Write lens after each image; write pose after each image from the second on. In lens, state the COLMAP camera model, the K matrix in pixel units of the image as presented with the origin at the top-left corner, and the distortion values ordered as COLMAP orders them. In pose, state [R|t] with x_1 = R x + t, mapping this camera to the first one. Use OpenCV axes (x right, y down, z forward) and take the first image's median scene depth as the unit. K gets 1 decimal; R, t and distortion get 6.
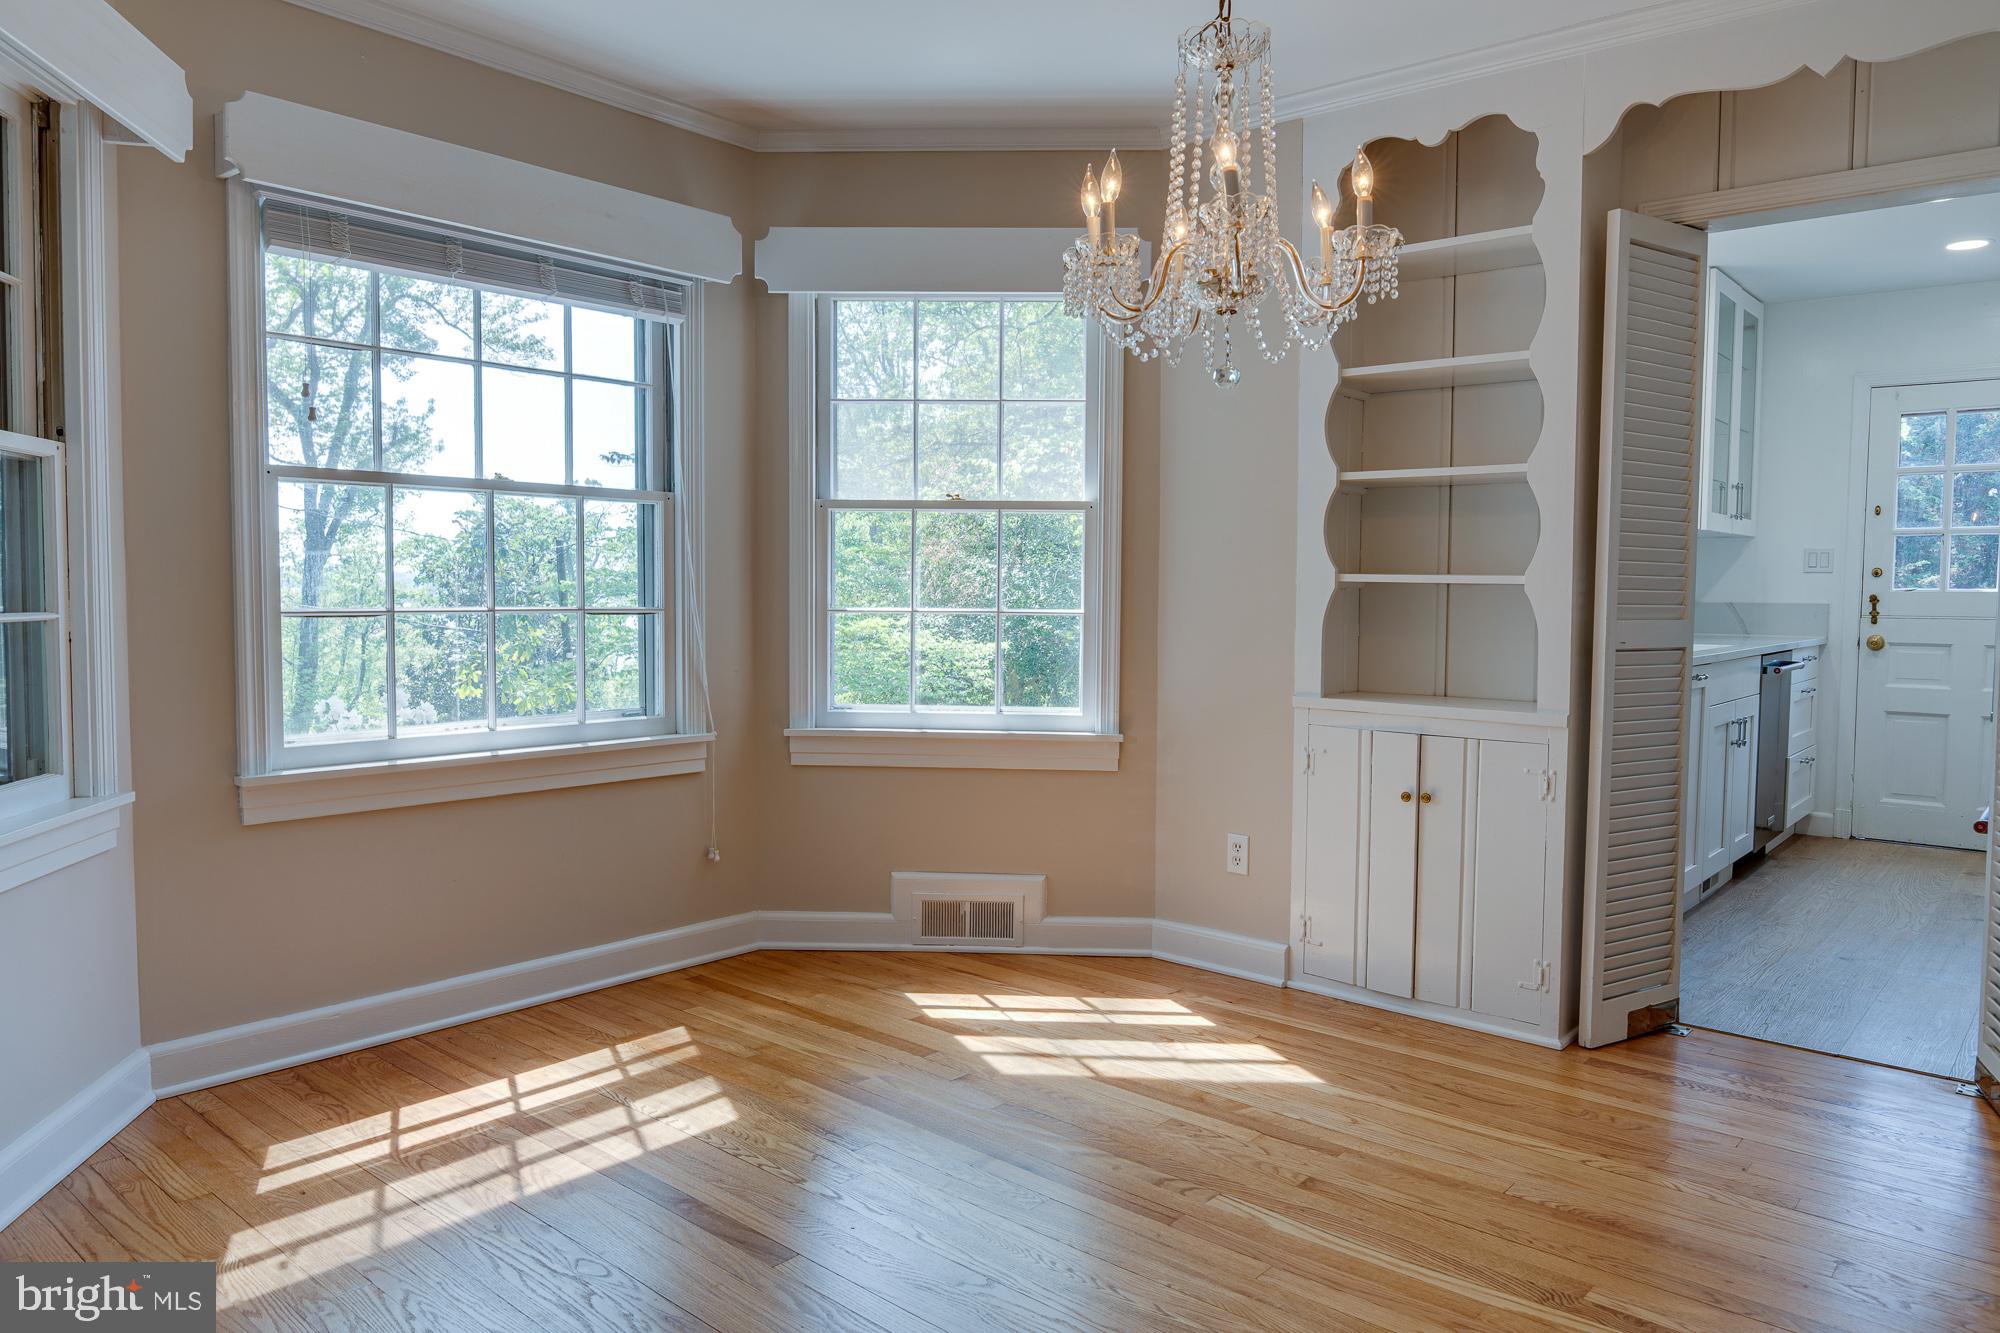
lens RADIAL K [[1328.7, 0, 1000.0], [0, 1328.7, 666.5], [0, 0, 1]] dist [-0.003114, -0.003673]
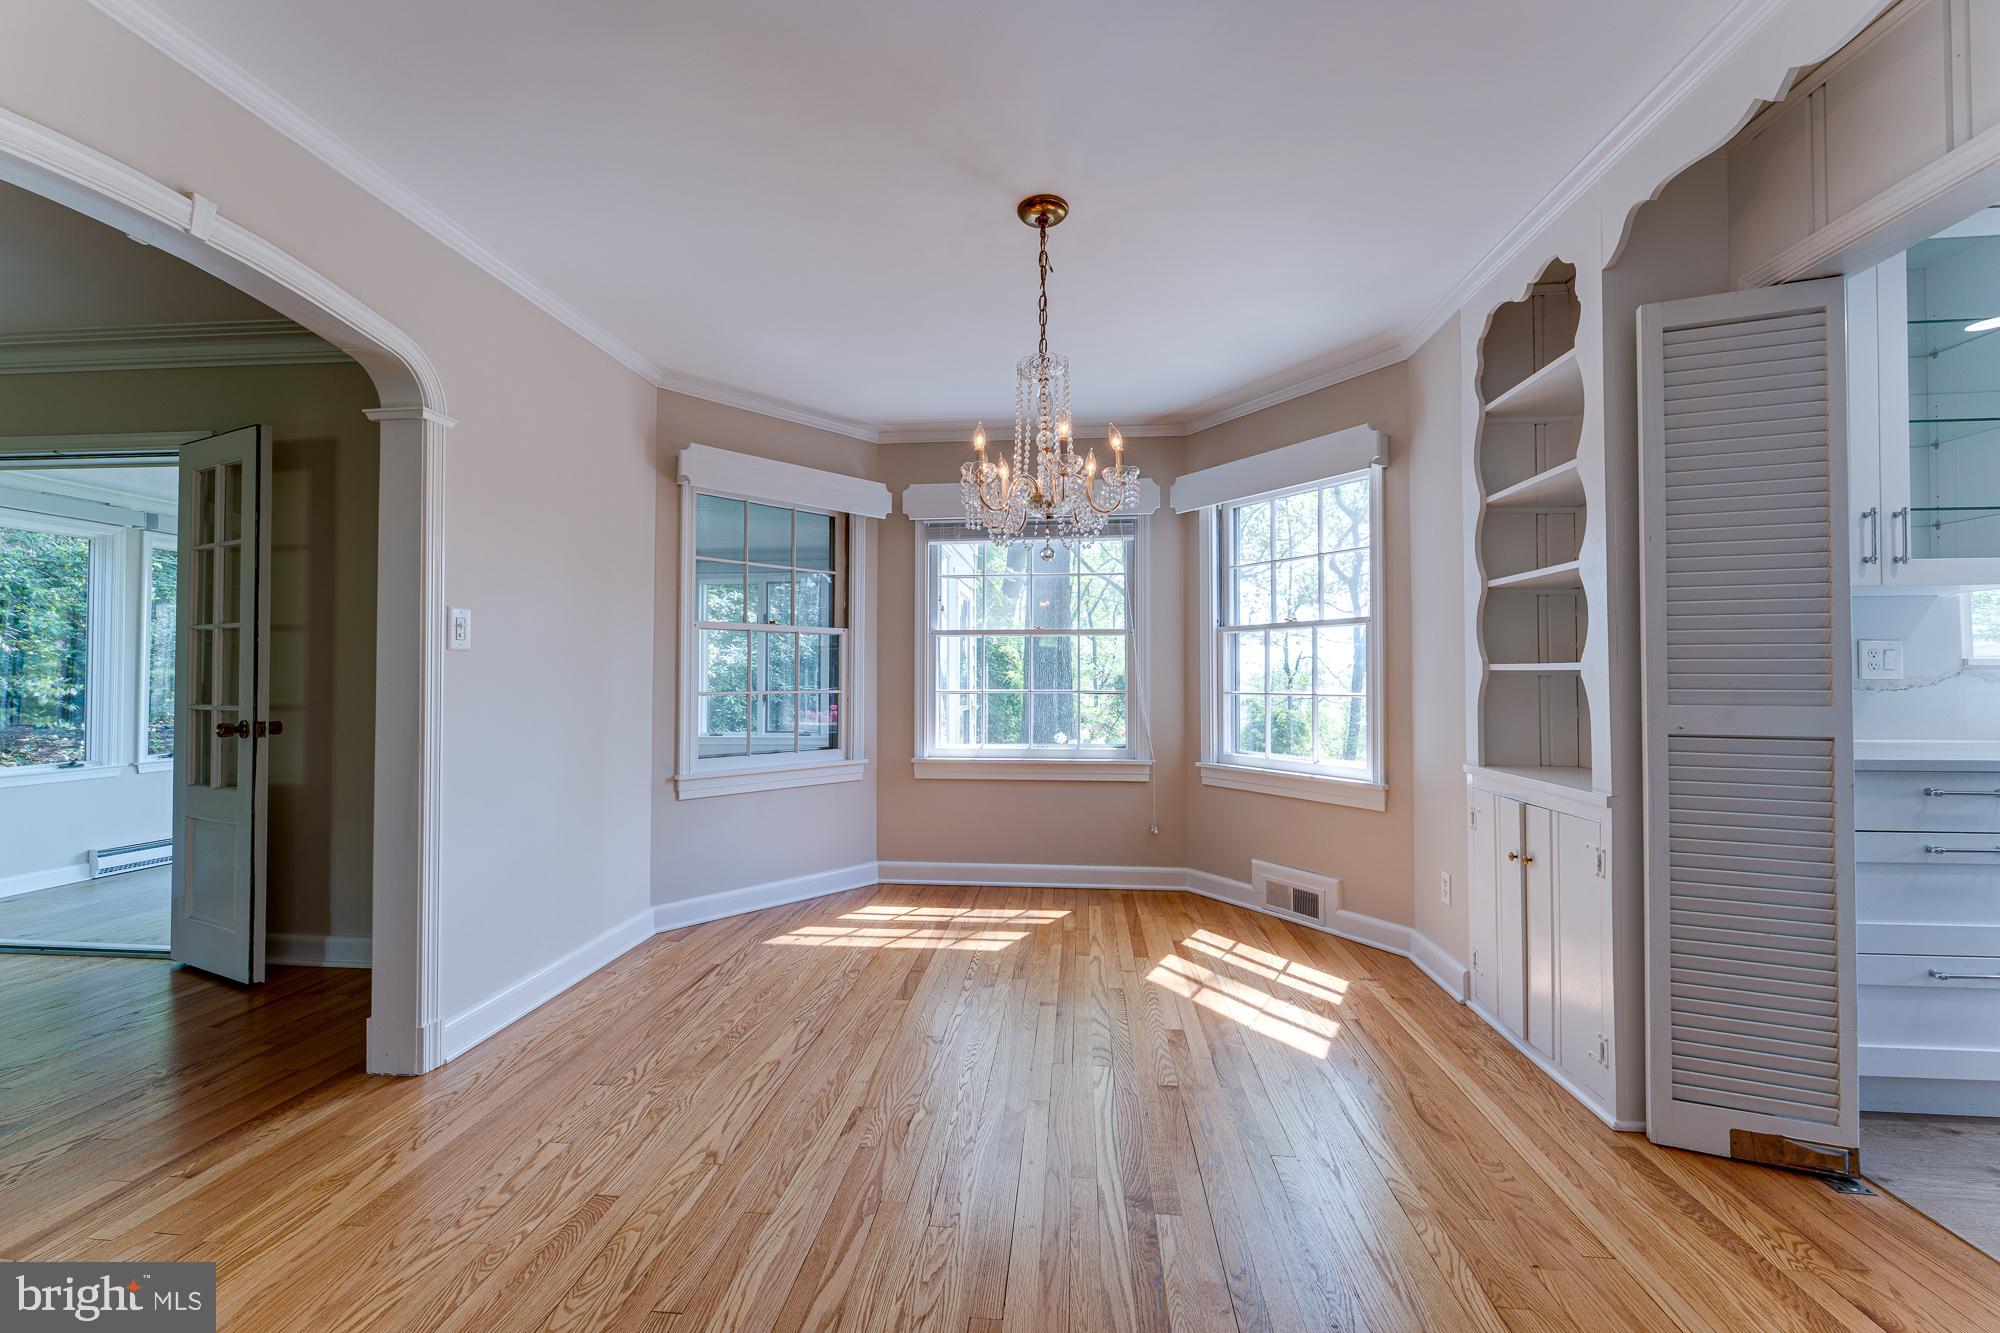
lens RADIAL K [[783.3, 0, 1000.0], [0, 783.3, 666.5], [0, 0, 1]] dist [-0.010135, -0.000195]
pose [[0.581811, -0.021578, -0.813038, 0.596215], [-0.042106, 0.997508, -0.056606, -0.009038], [0.812234, 0.067168, 0.579452, 0.241440]]
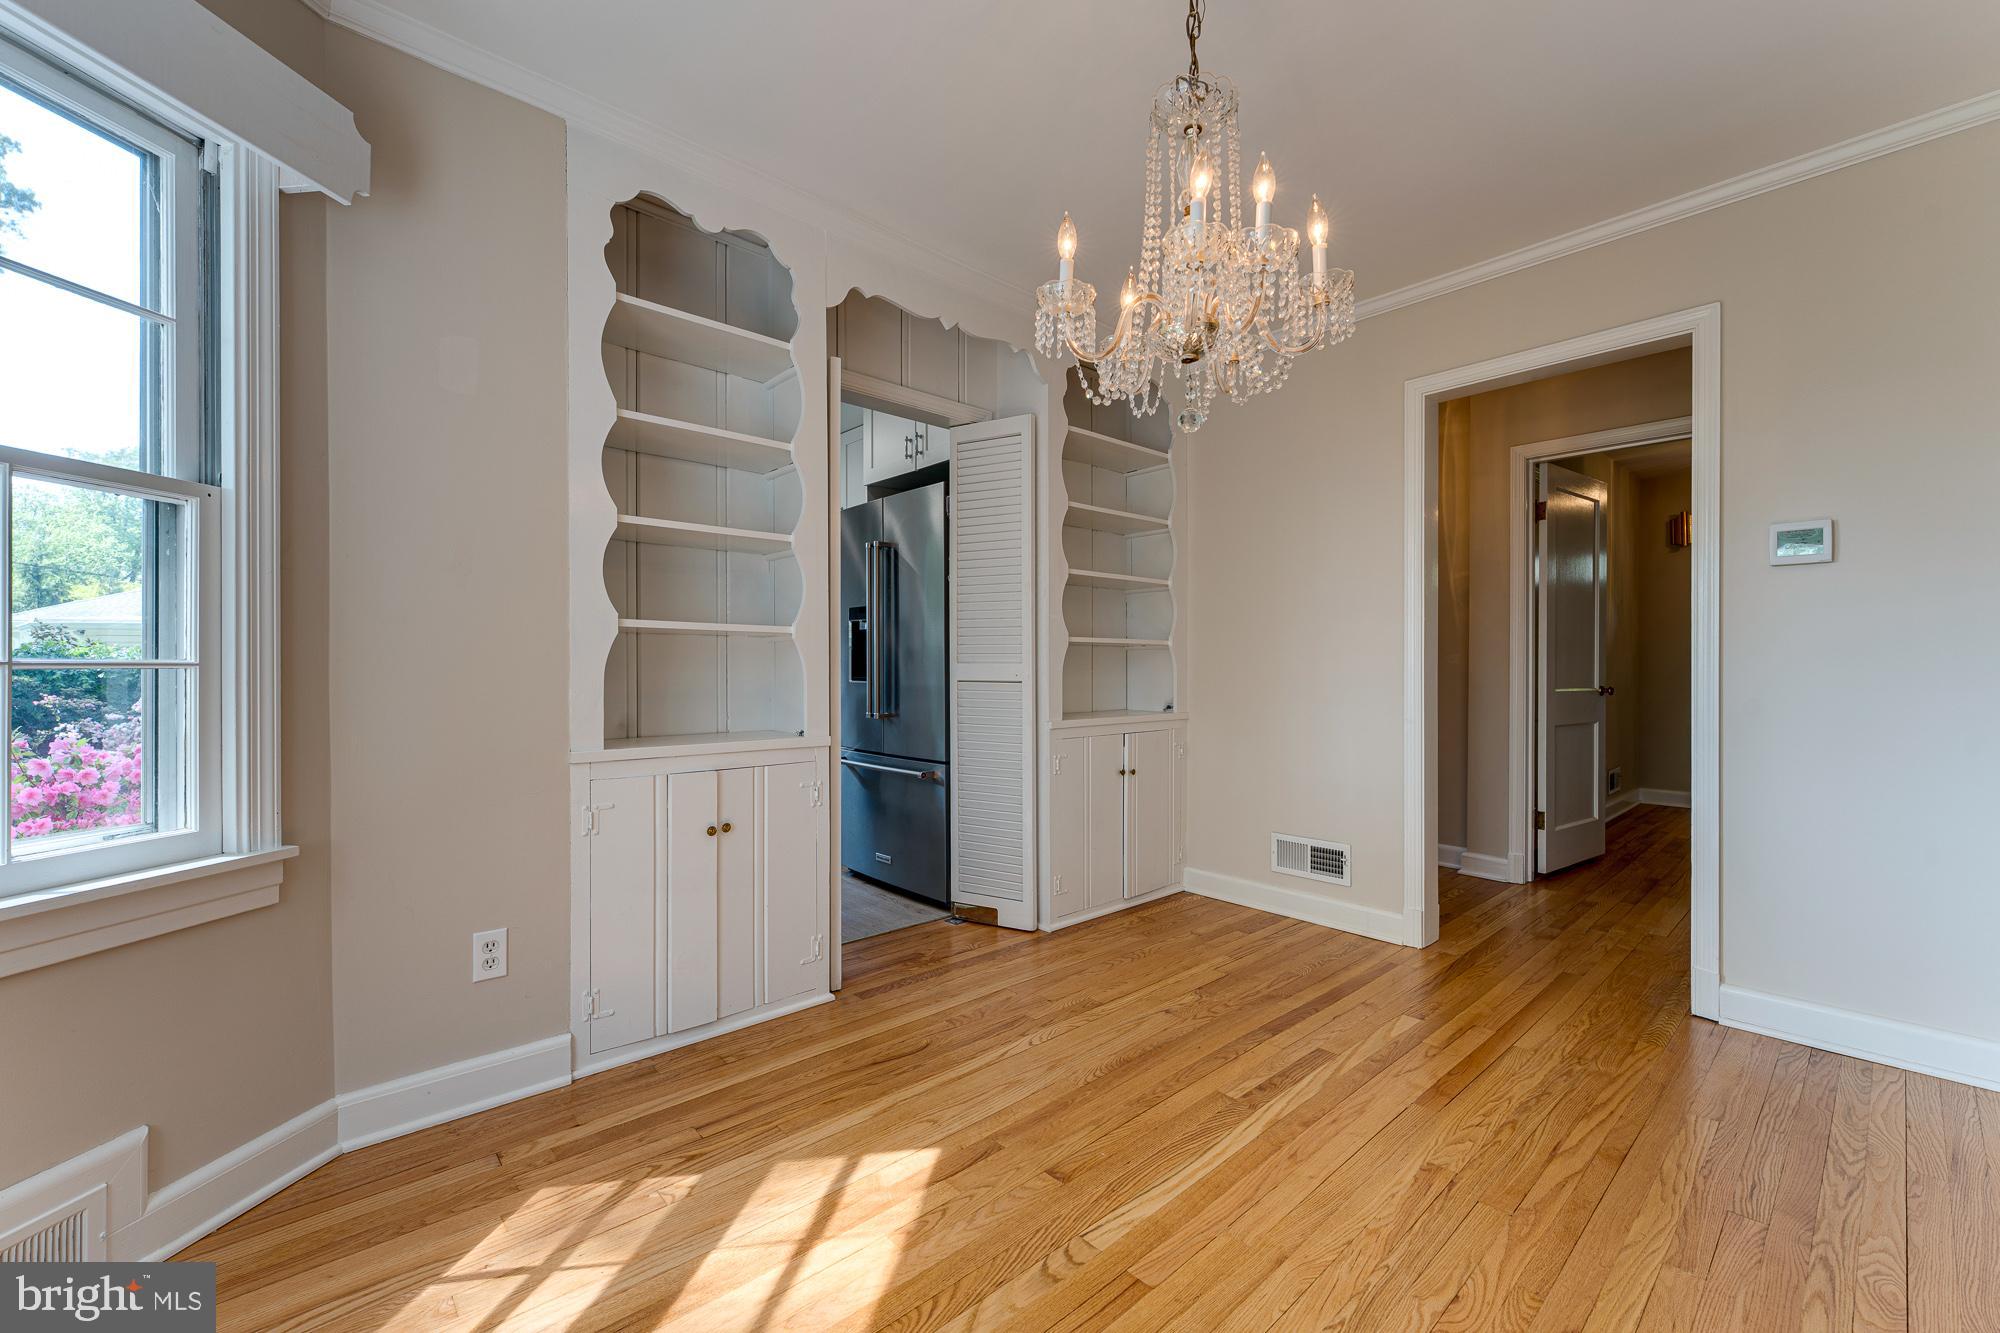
lens RADIAL K [[817.2, 0, 1000.0], [0, 817.2, 666.5], [0, 0, 1]] dist [-0.000937, -0.000235]
pose [[0.116580, -0.009440, 0.993136, -0.314181], [0.056710, 0.998387, 0.002833, -0.021948], [-0.991561, 0.055991, 0.116927, 0.688686]]
